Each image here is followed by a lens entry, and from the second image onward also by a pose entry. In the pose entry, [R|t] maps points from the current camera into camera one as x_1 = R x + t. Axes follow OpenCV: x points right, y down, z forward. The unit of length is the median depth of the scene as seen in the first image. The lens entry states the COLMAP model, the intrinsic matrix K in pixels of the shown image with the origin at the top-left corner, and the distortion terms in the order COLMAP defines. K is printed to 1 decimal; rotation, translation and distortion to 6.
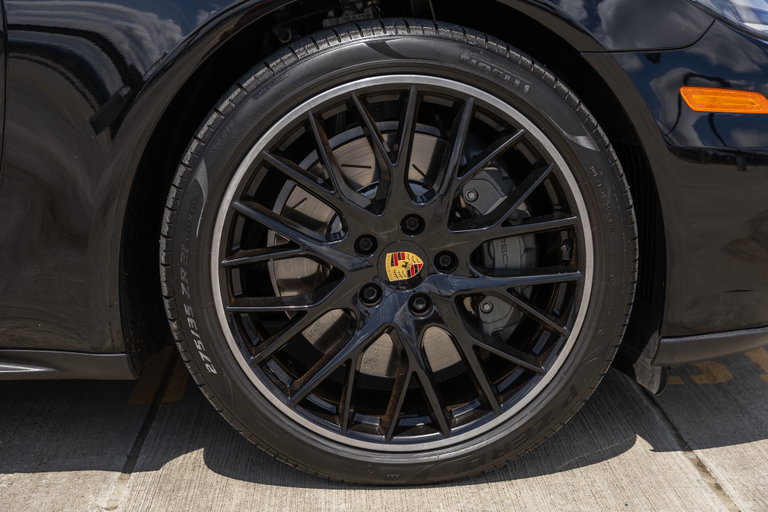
lens RADIAL K [[1406.7, 0, 381.0], [0, 1406.7, 261.6], [0, 0, 1]] dist [0.003905, 0.000000]
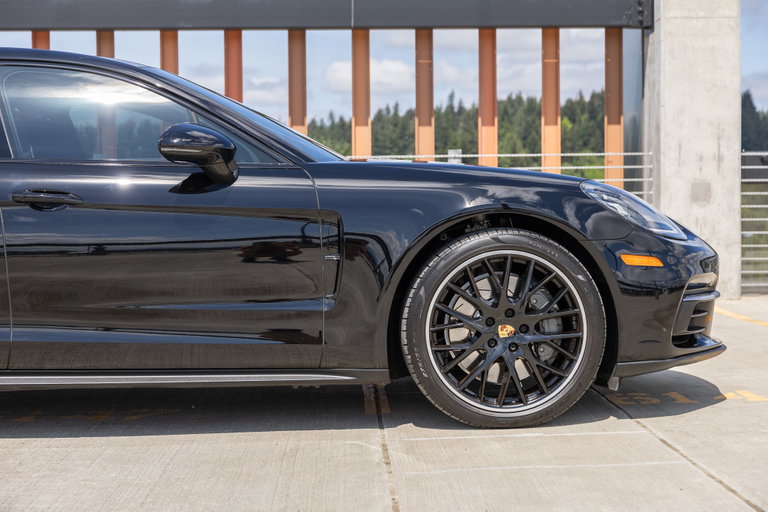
lens RADIAL K [[1281.5, 0, 384.1], [0, 1281.5, 259.2], [0, 0, 1]] dist [-0.031481, 0.000000]
pose [[0.999779, -0.010627, -0.018146, -0.147727], [0.007659, 0.987654, -0.156467, 0.218104], [0.019585, 0.156293, 0.987517, -1.139593]]
